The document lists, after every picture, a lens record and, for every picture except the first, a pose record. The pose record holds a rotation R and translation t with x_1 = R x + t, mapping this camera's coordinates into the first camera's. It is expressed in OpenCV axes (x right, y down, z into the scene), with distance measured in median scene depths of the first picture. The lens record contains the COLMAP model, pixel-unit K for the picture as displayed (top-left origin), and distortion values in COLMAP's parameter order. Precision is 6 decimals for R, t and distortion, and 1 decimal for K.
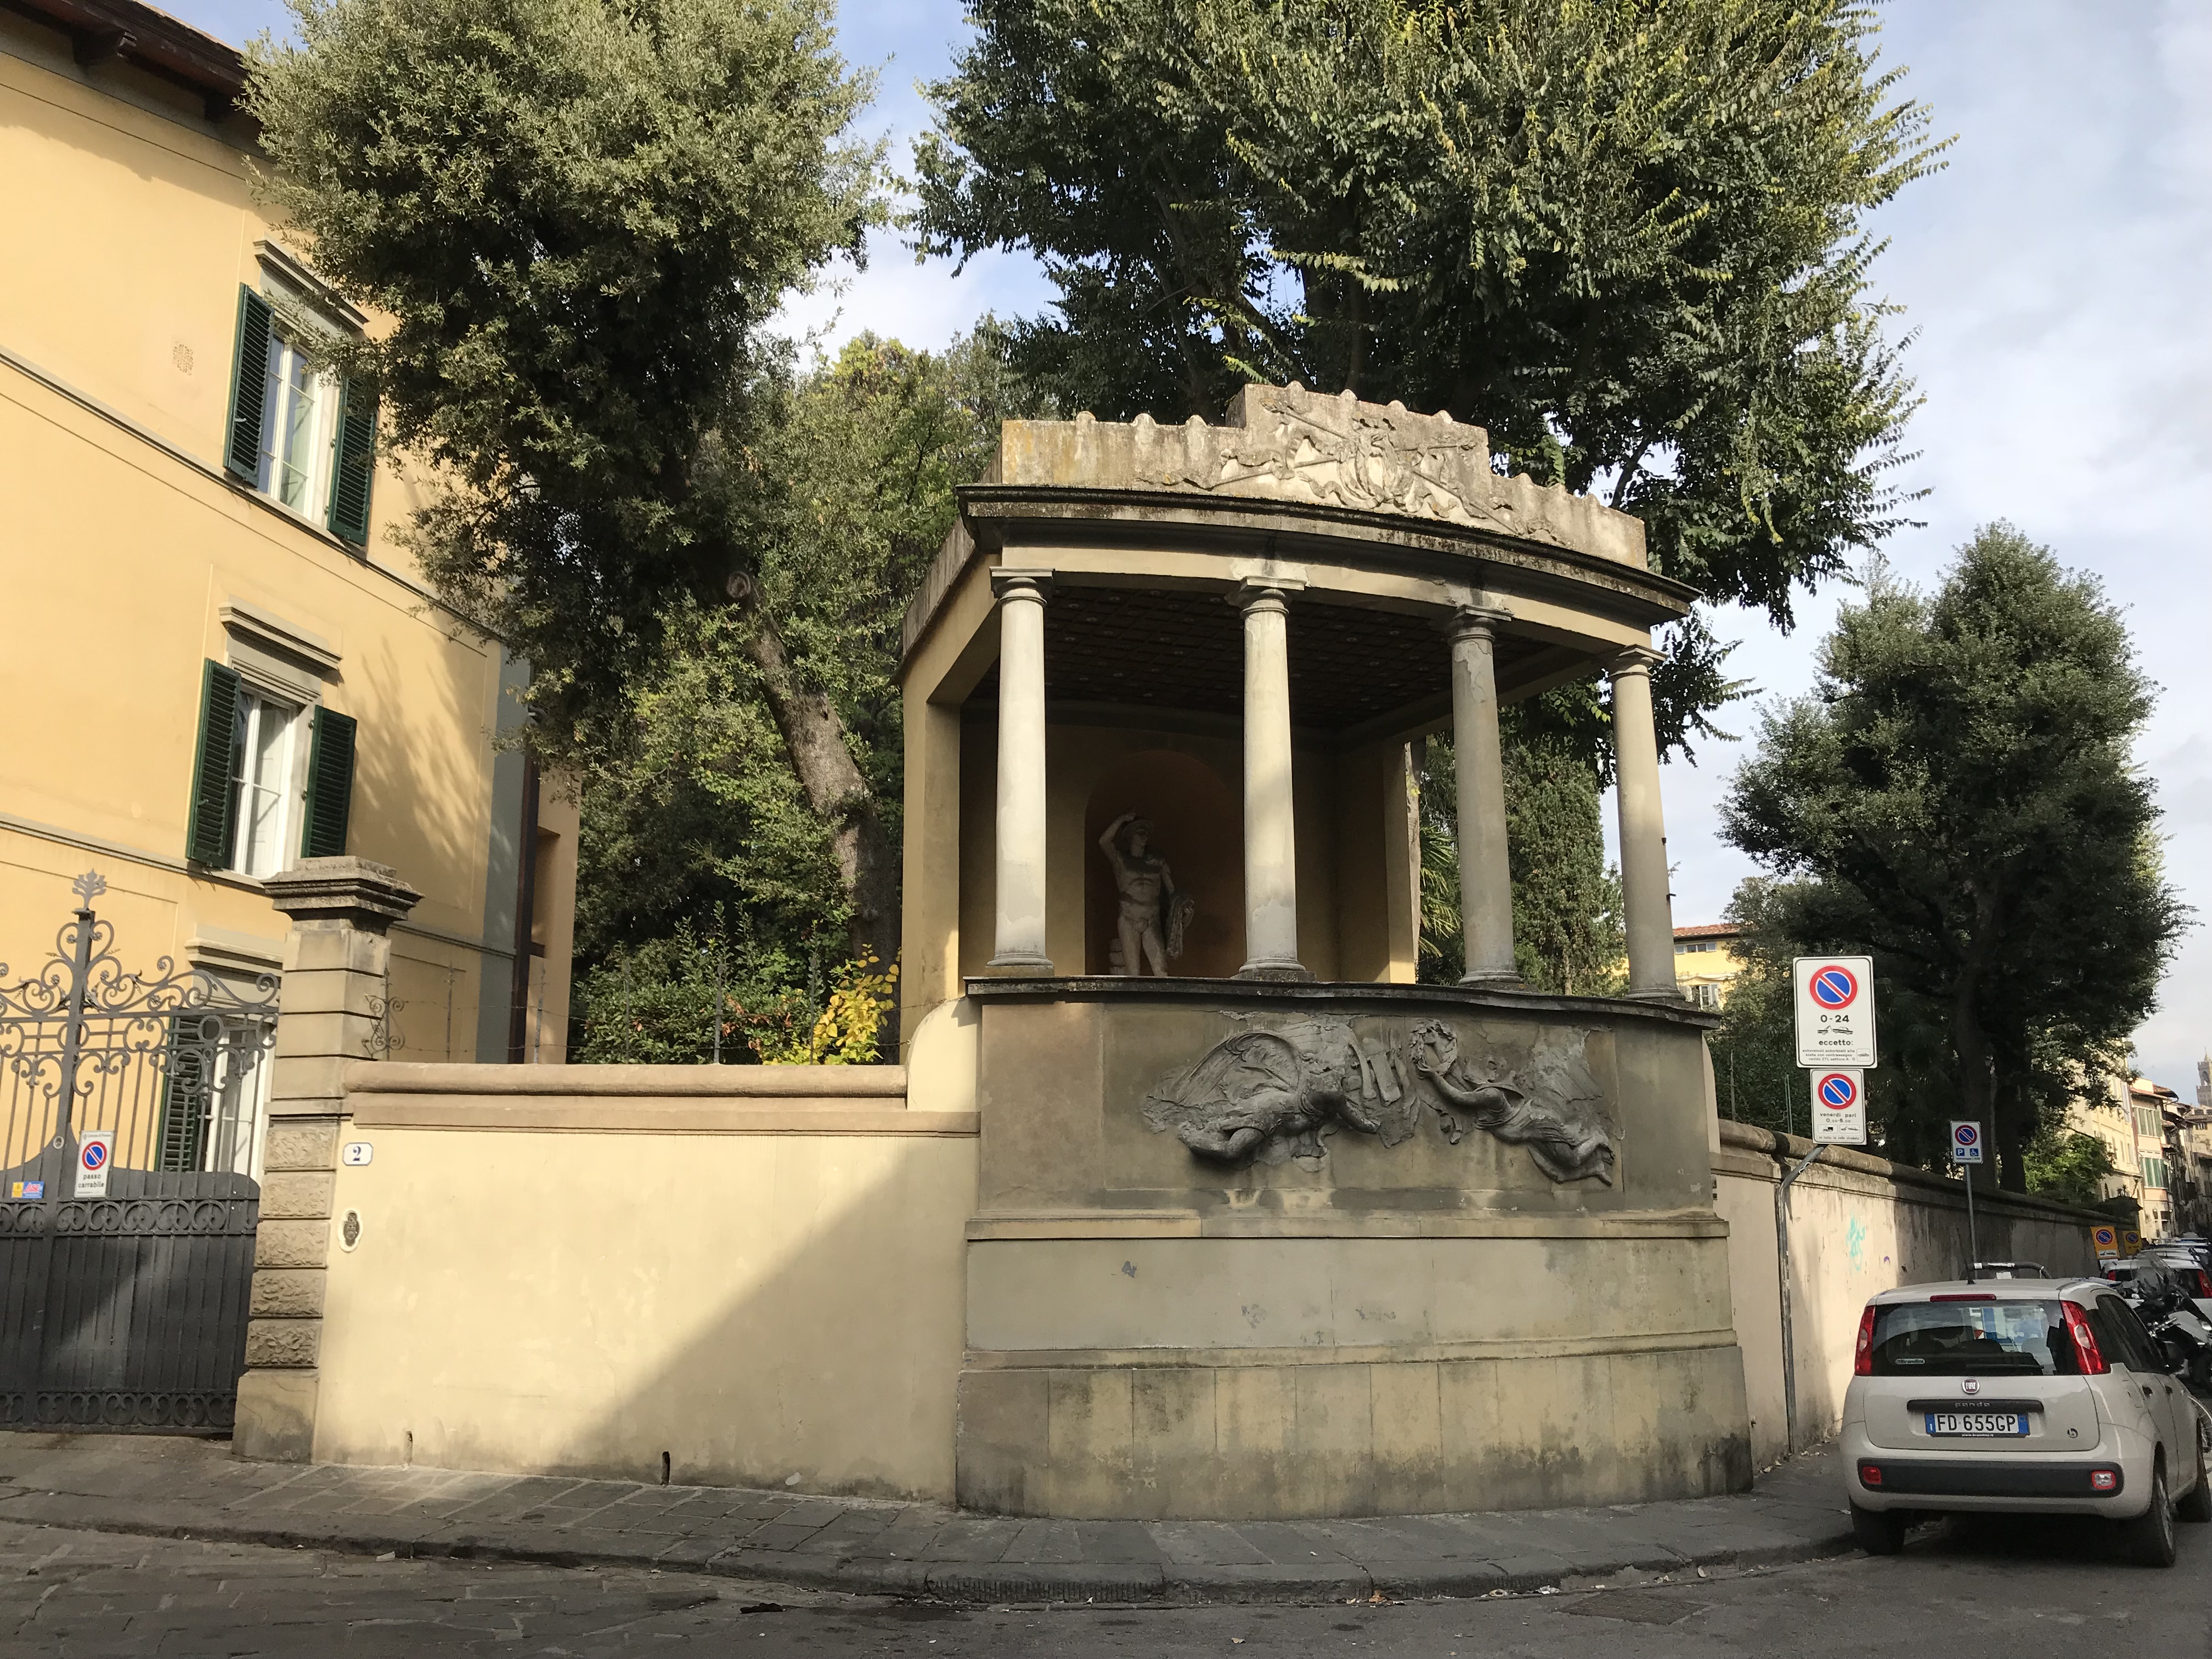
lens RADIAL K [[1769.7, 0, 1106.0], [0, 1769.7, 829.5], [0, 0, 1]] dist [-0.005311, 0.013122]
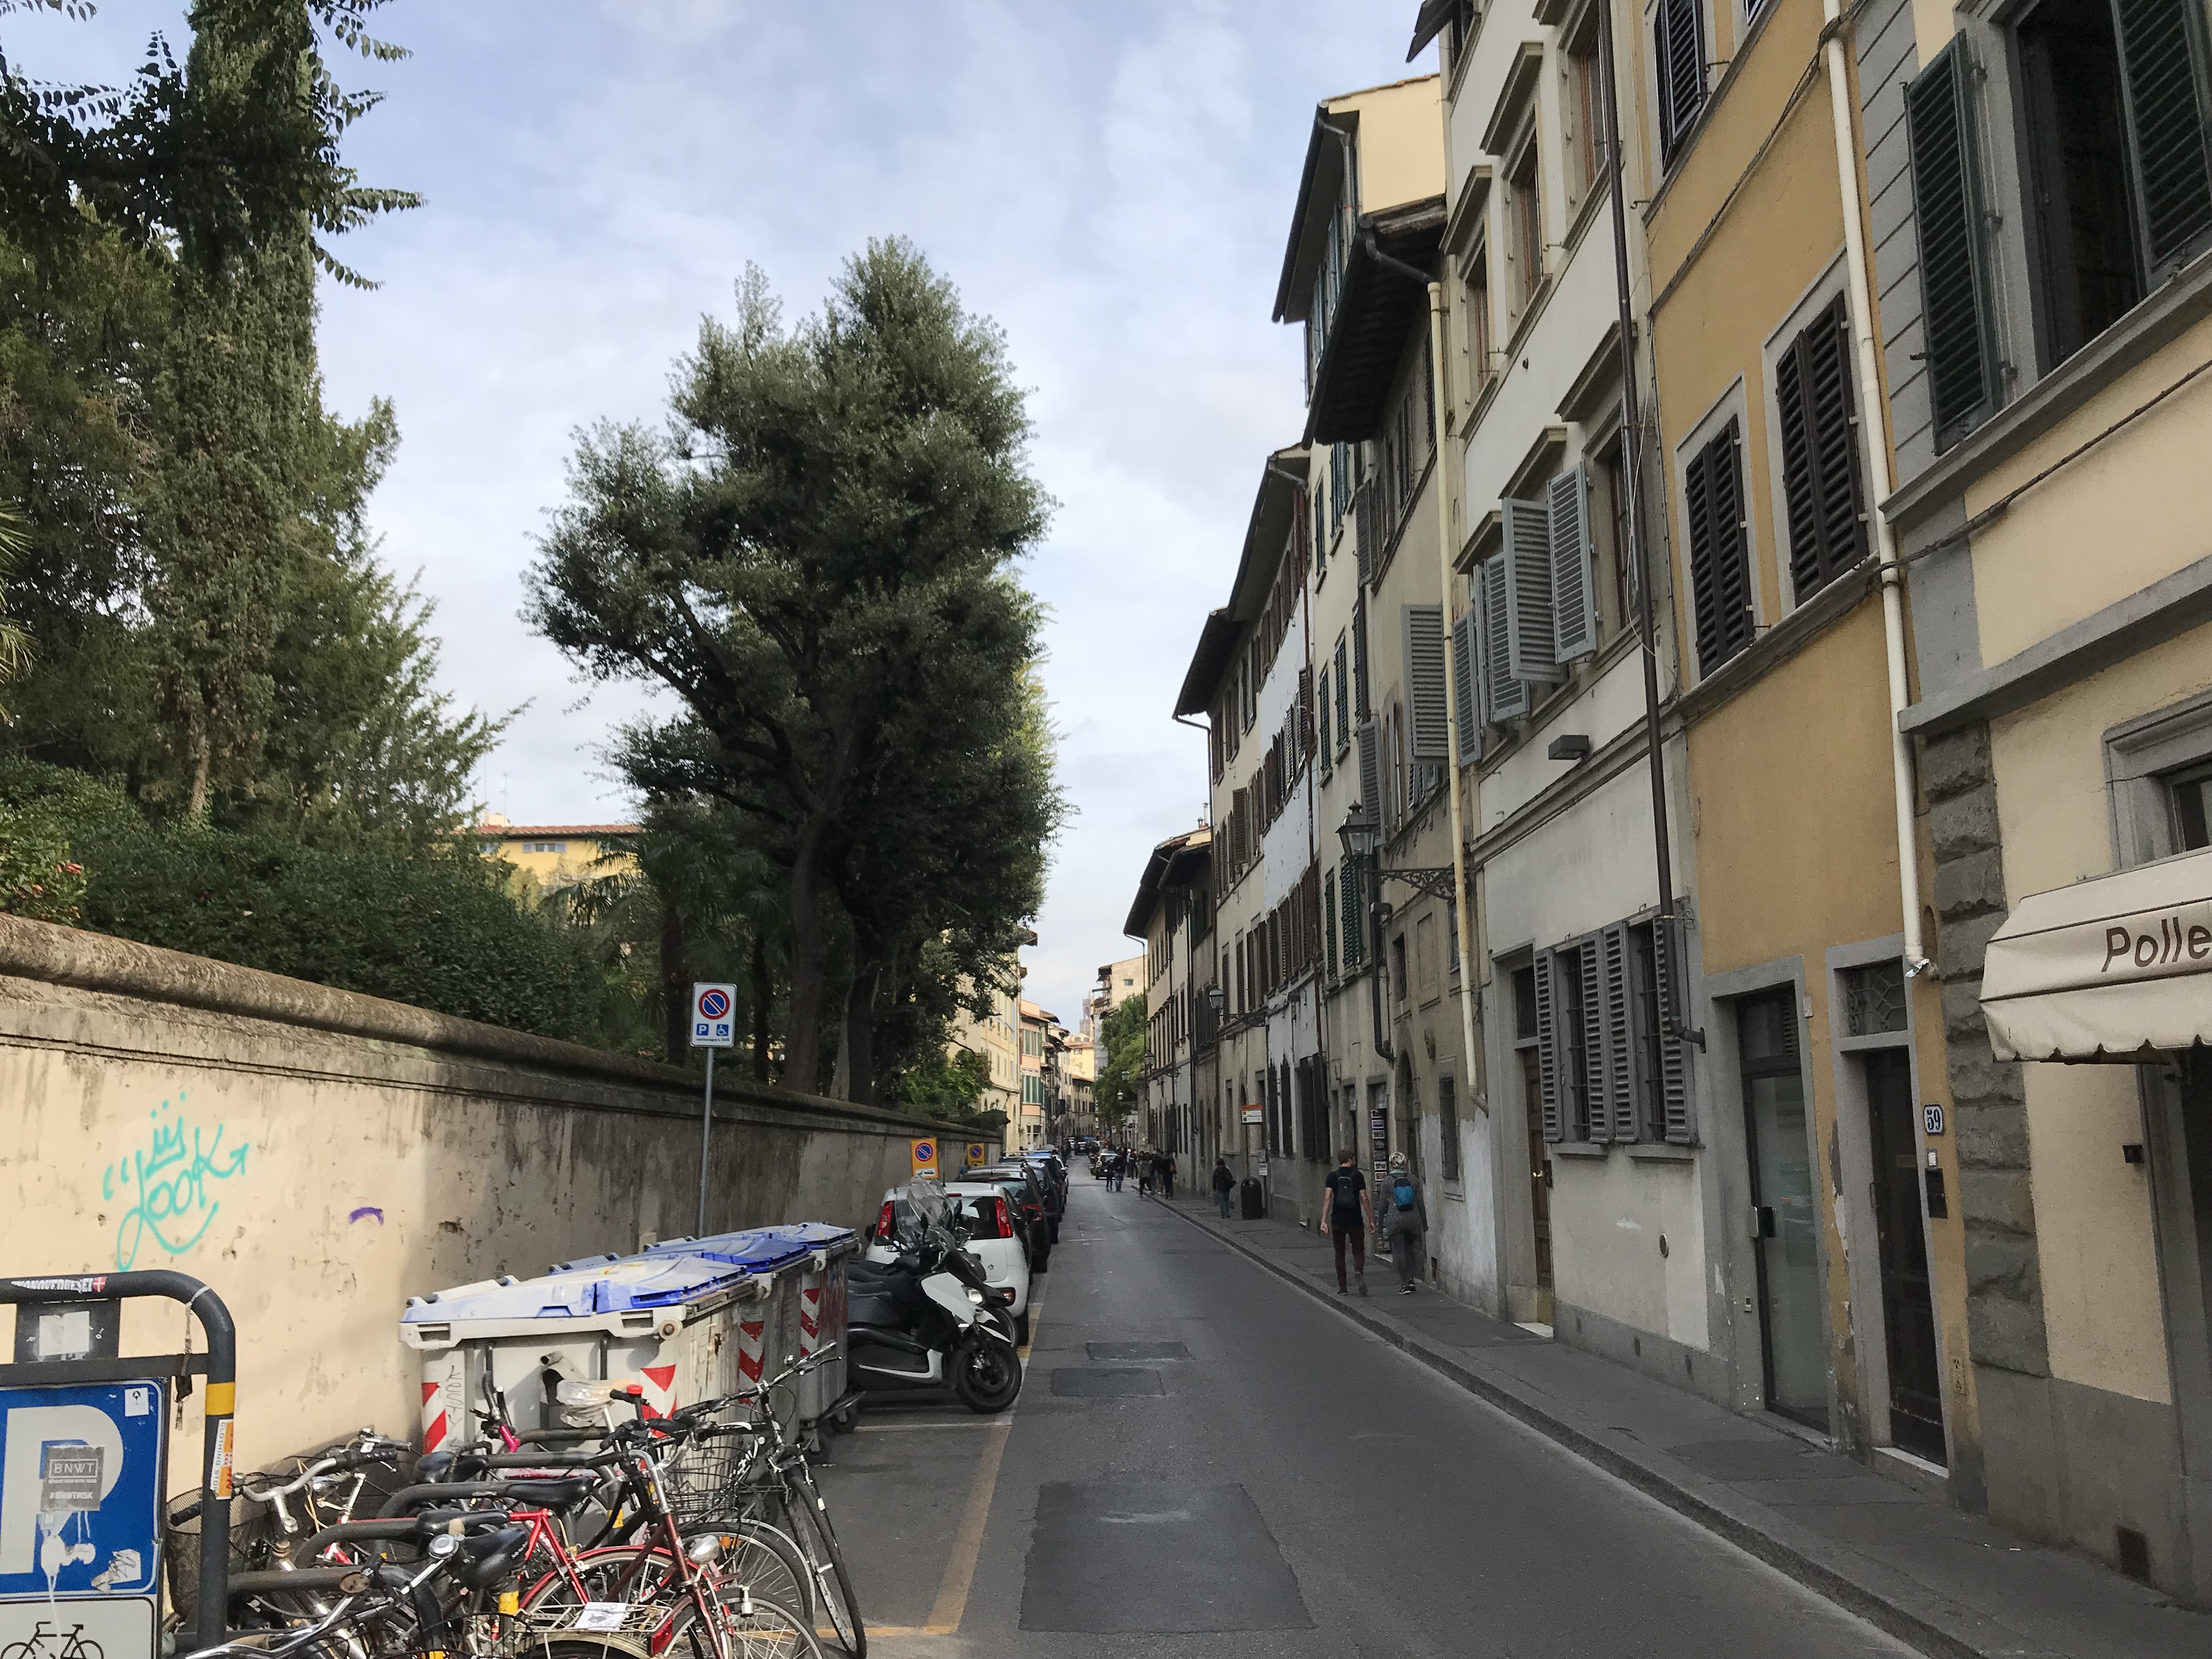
lens RADIAL K [[1769.7, 0, 1106.0], [0, 1769.7, 829.5], [0, 0, 1]] dist [-0.005311, 0.013122]
pose [[0.846379, 0.078040, 0.526833, 0.176473], [-0.100607, 0.994824, 0.014266, 0.057654], [-0.522993, -0.065077, 0.849849, 0.252945]]
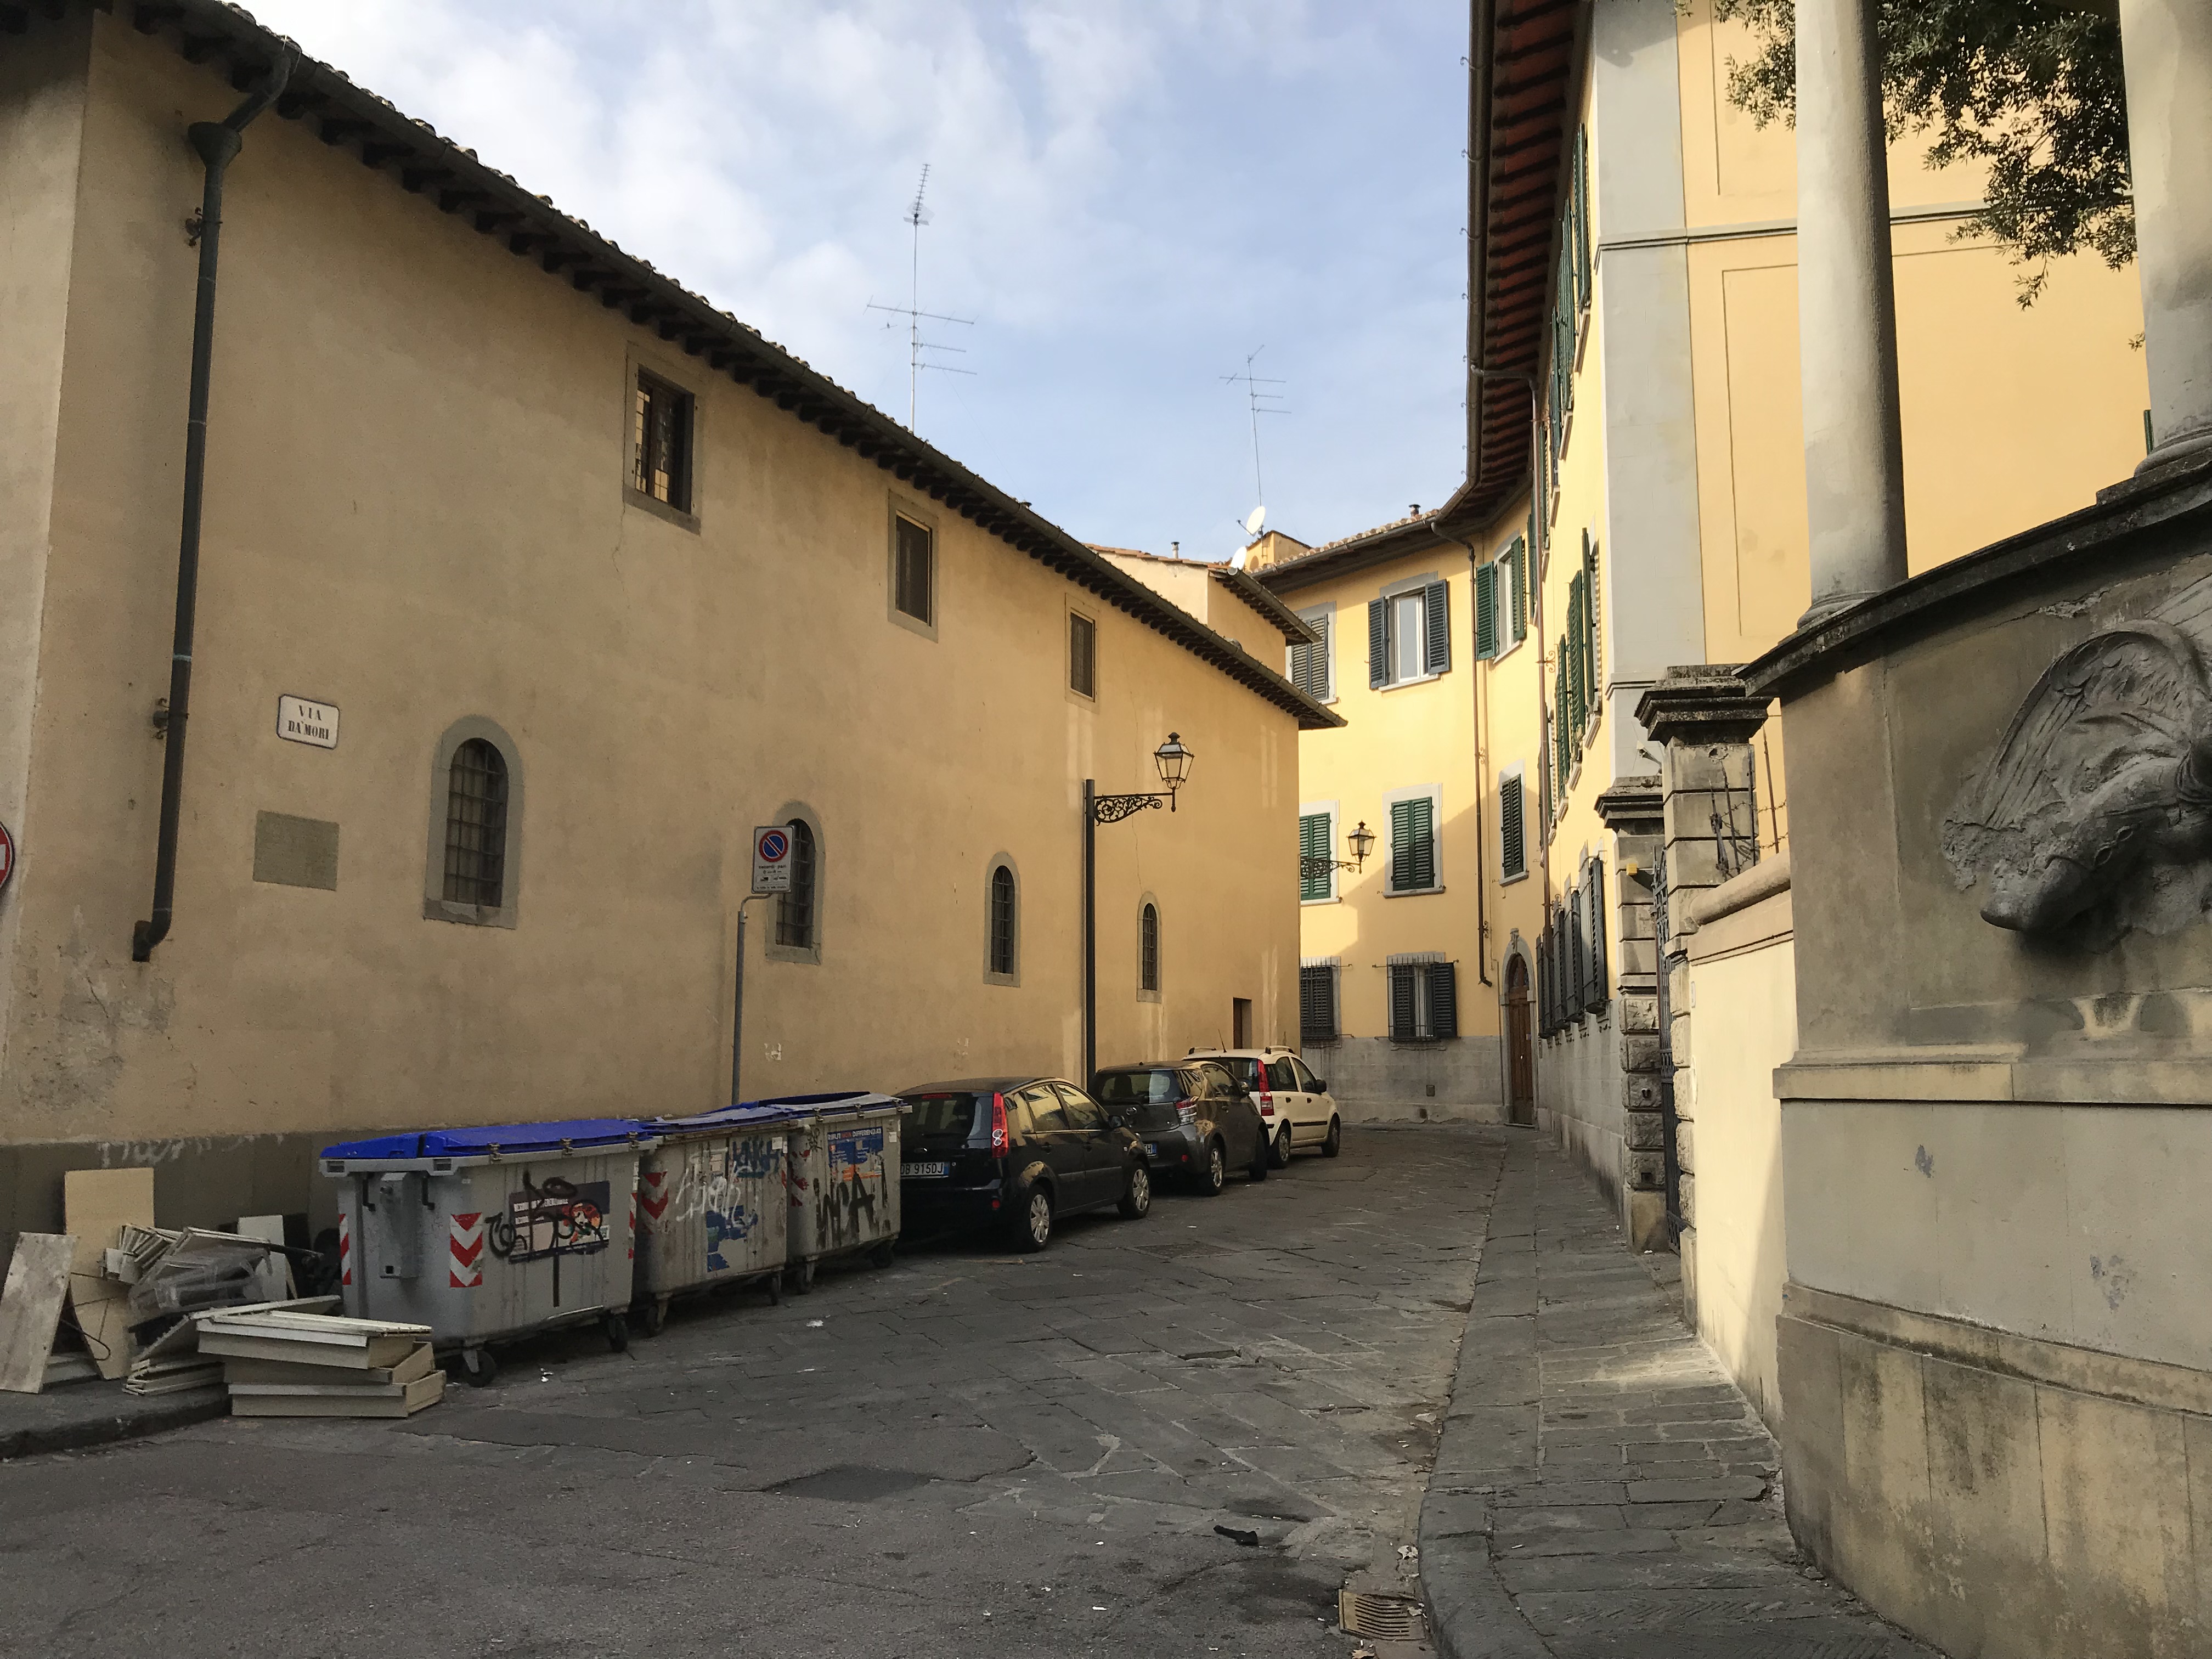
lens RADIAL K [[1769.7, 0, 1106.0], [0, 1769.7, 829.5], [0, 0, 1]] dist [-0.005311, 0.013122]
pose [[0.016257, -0.134980, -0.990715, 0.527704], [0.235572, 0.963470, -0.127403, 0.165797], [0.971721, -0.231313, 0.047461, 0.768665]]
